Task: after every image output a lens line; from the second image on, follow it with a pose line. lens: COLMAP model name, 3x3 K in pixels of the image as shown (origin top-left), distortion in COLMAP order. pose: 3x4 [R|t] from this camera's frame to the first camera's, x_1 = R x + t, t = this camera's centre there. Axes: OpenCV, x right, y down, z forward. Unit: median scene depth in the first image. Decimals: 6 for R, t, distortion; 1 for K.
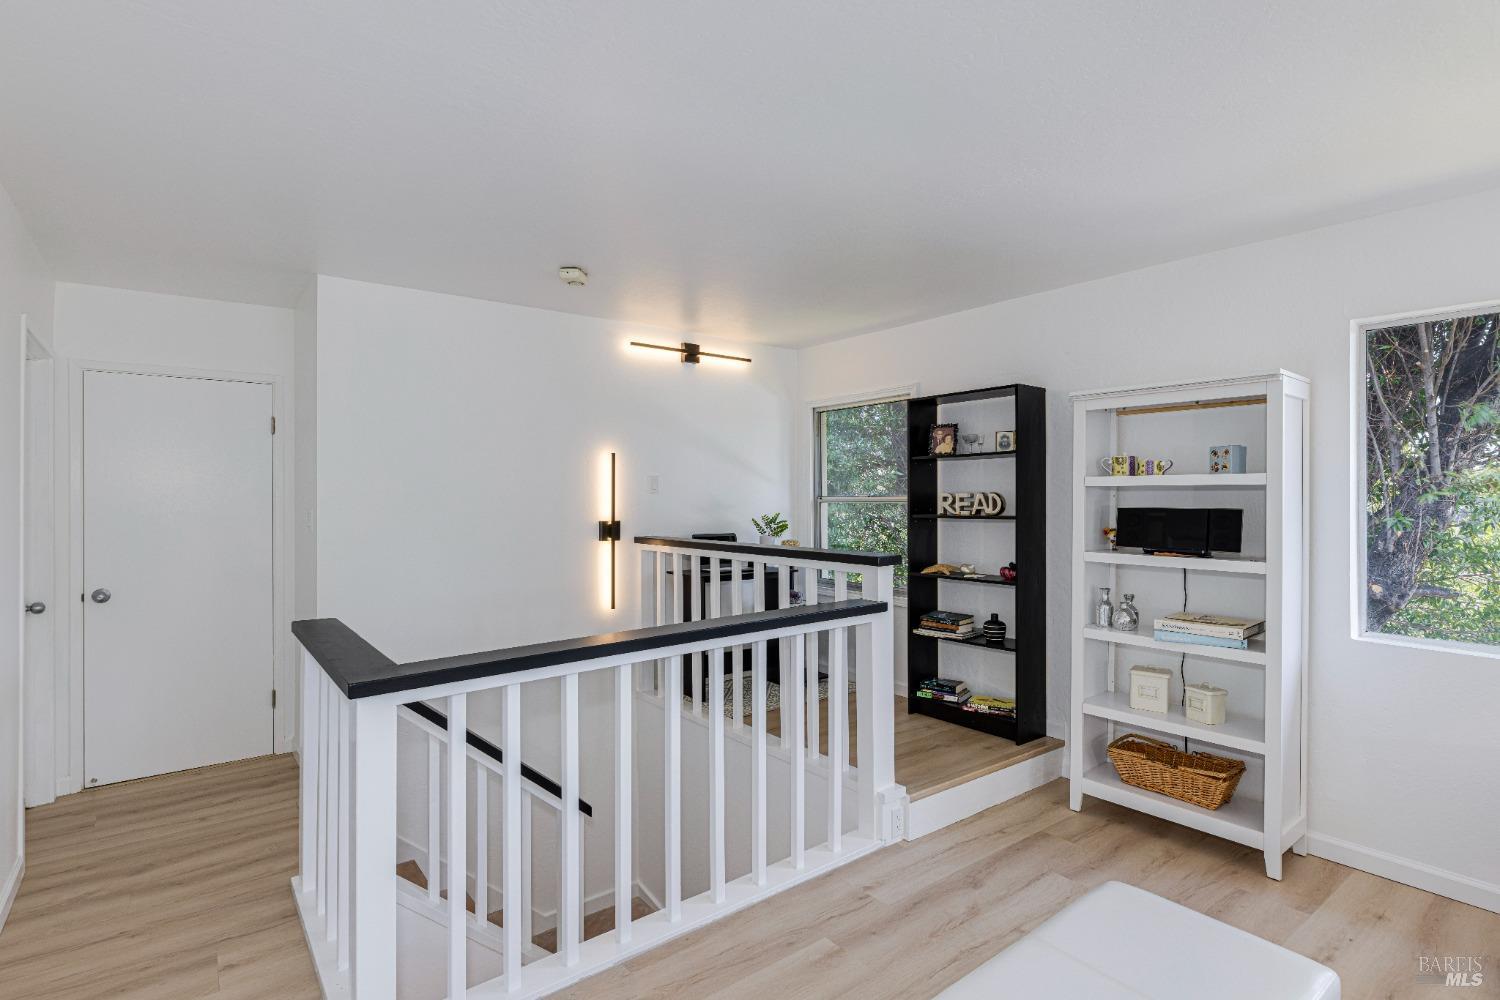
lens RADIAL K [[731.7, 0, 750.0], [0, 731.7, 500.0], [0, 0, 1]] dist [0.000340, -0.000115]
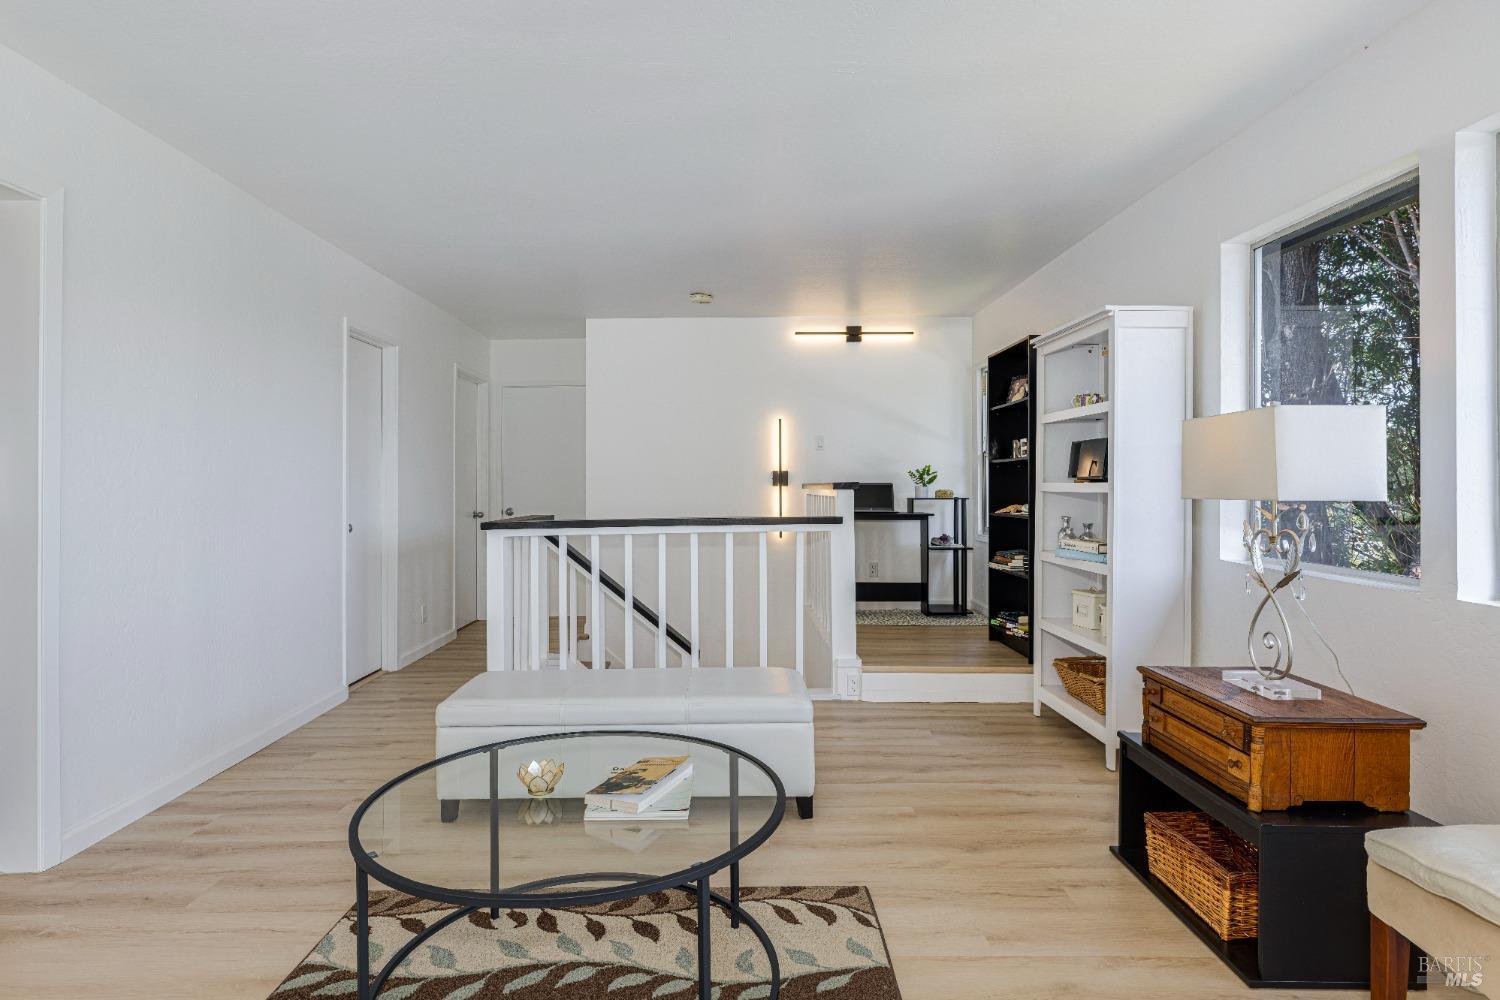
lens RADIAL K [[809.0, 0, 750.0], [0, 809.0, 500.0], [0, 0, 1]] dist [-0.000272, -0.000327]
pose [[0.797065, 0.009947, -0.603812, 0.645226], [-0.001576, 0.999895, 0.014392, 0.059828], [0.603892, -0.010520, 0.796997, -0.189371]]
